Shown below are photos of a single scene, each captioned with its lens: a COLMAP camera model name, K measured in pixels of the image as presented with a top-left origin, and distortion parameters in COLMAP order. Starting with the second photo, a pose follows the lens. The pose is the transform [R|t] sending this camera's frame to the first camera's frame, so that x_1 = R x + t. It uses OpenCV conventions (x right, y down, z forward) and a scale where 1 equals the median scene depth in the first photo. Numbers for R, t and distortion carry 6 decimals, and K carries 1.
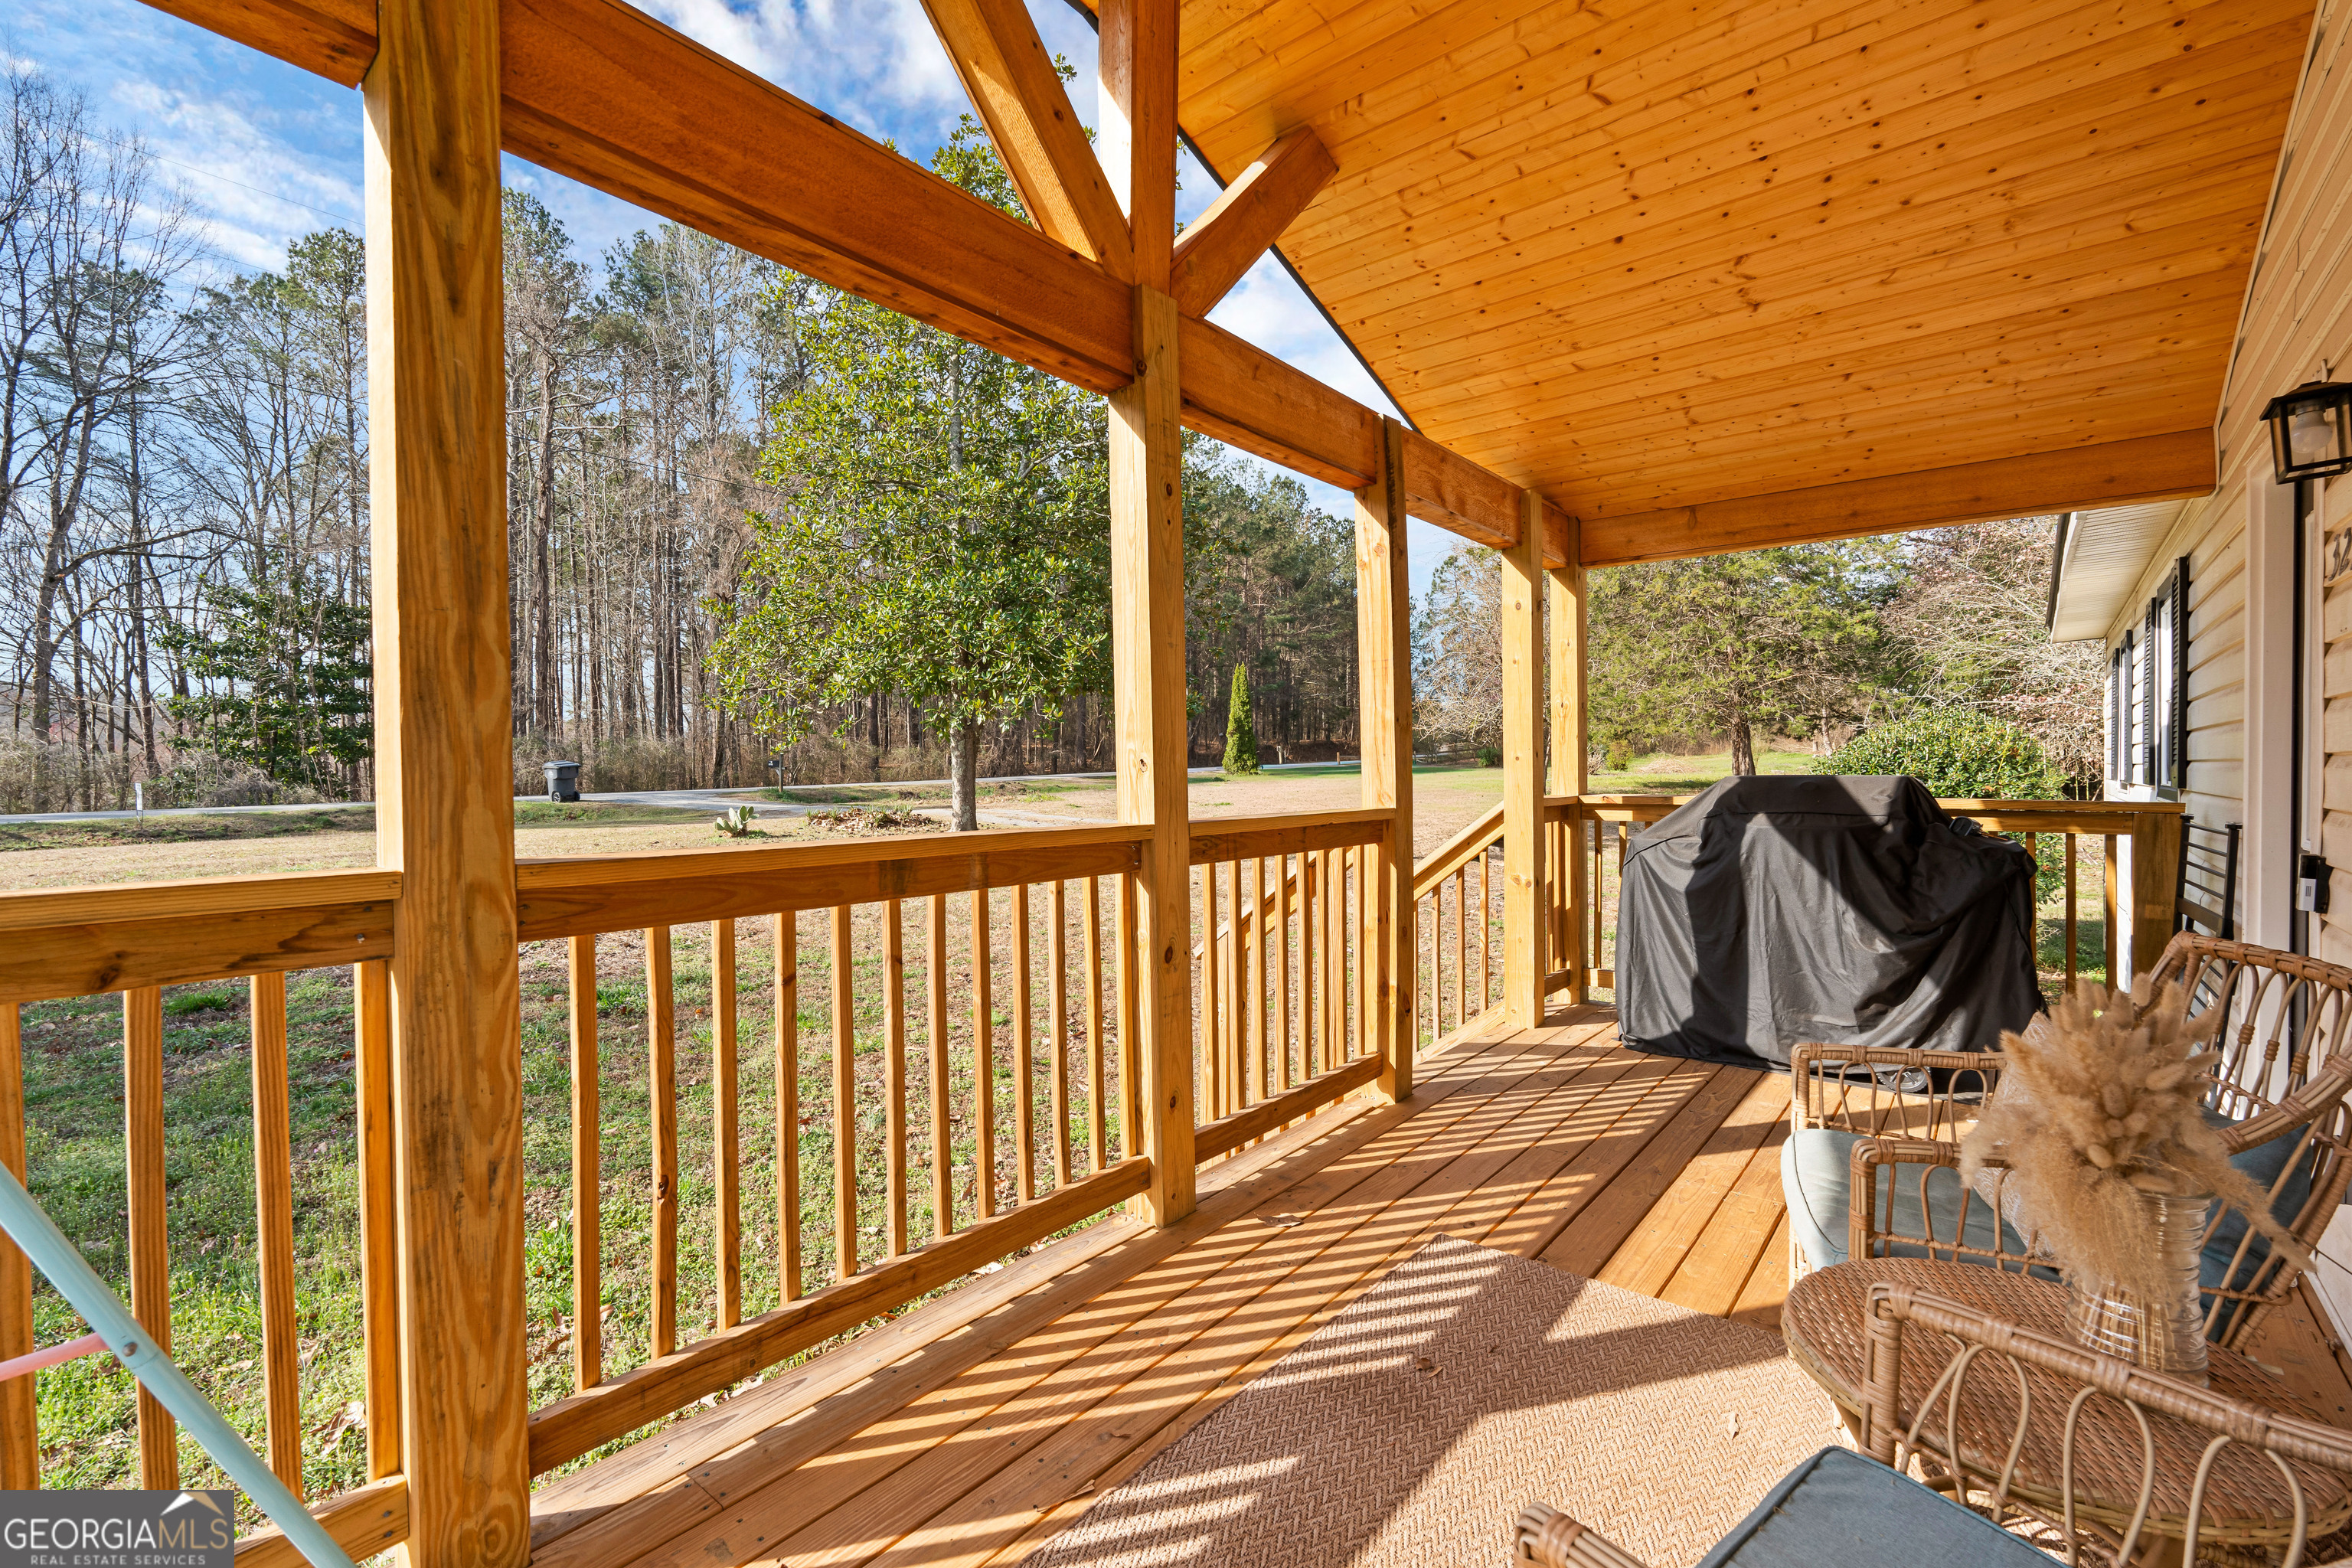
lens RADIAL K [[1025.8, 0, 1175.7], [0, 1025.8, 782.0], [0, 0, 1]] dist [-0.004517, 0.000443]
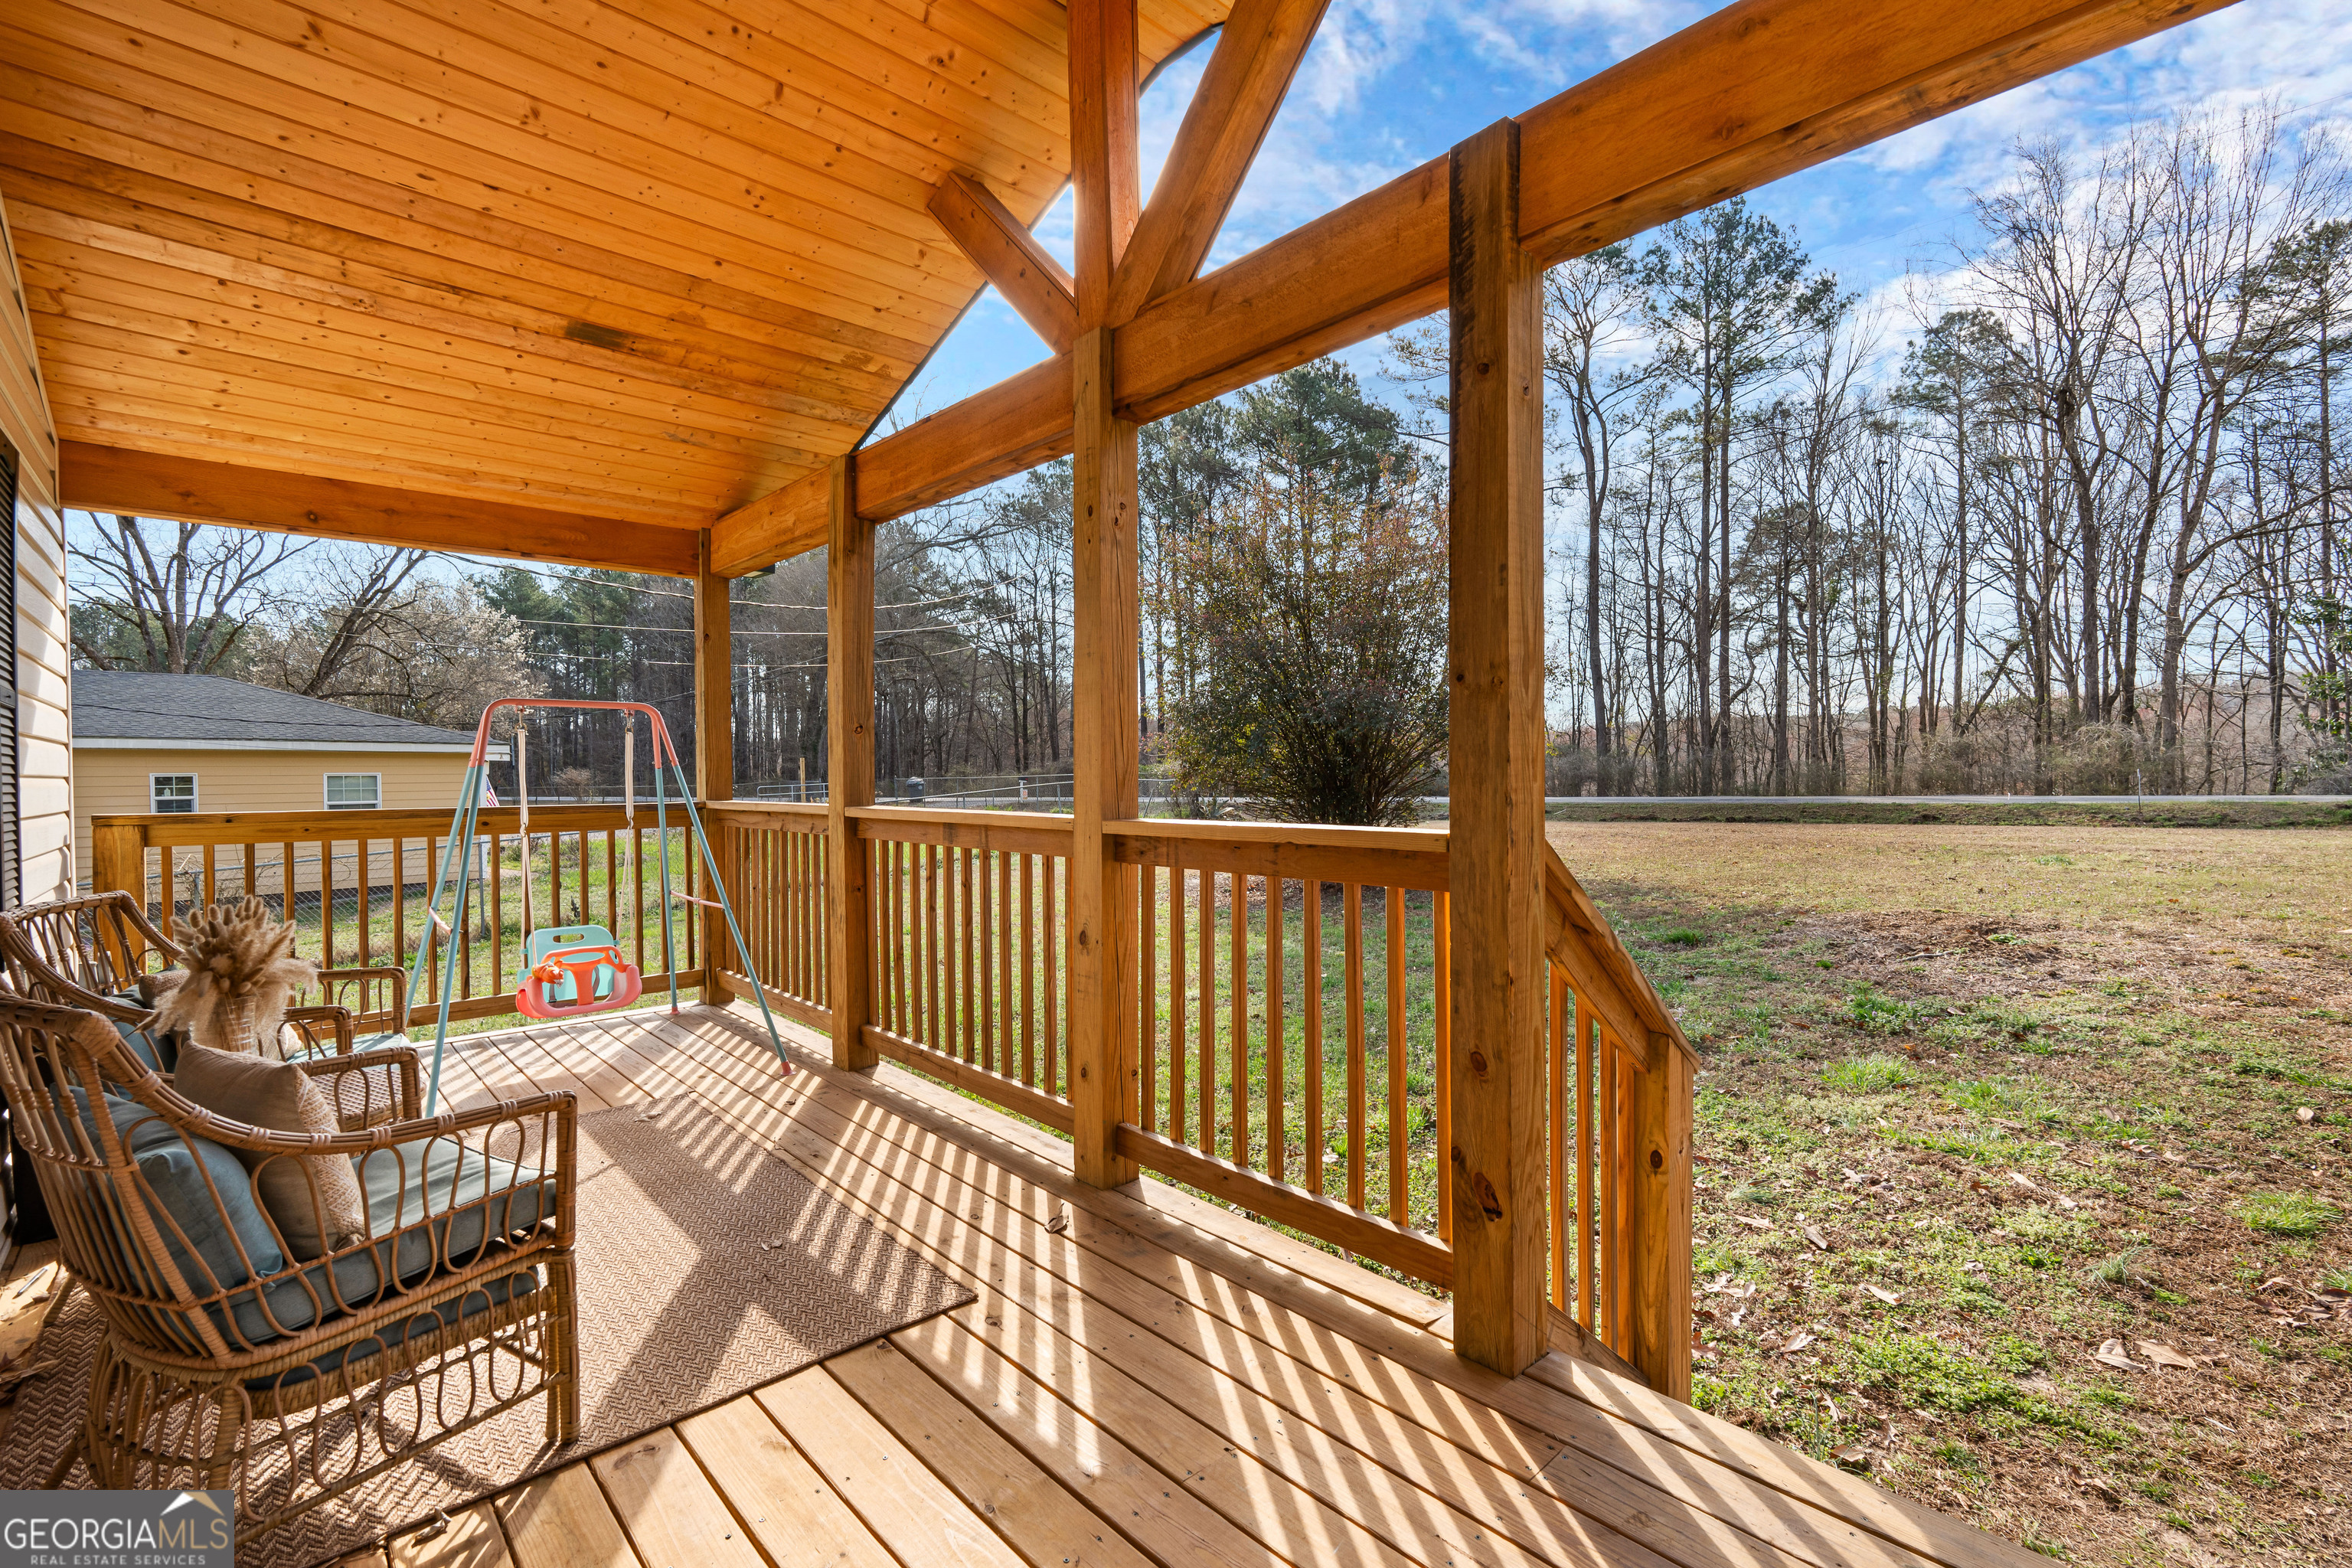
lens RADIAL K [[1025.8, 0, 1175.4], [0, 1025.8, 787.7], [0, 0, 1]] dist [-0.004517, 0.000443]
pose [[-0.131028, 0.019070, -0.991195, 1.003641], [0.002004, 0.999818, 0.018971, -0.014777], [0.991377, 0.000500, -0.131042, 1.164529]]
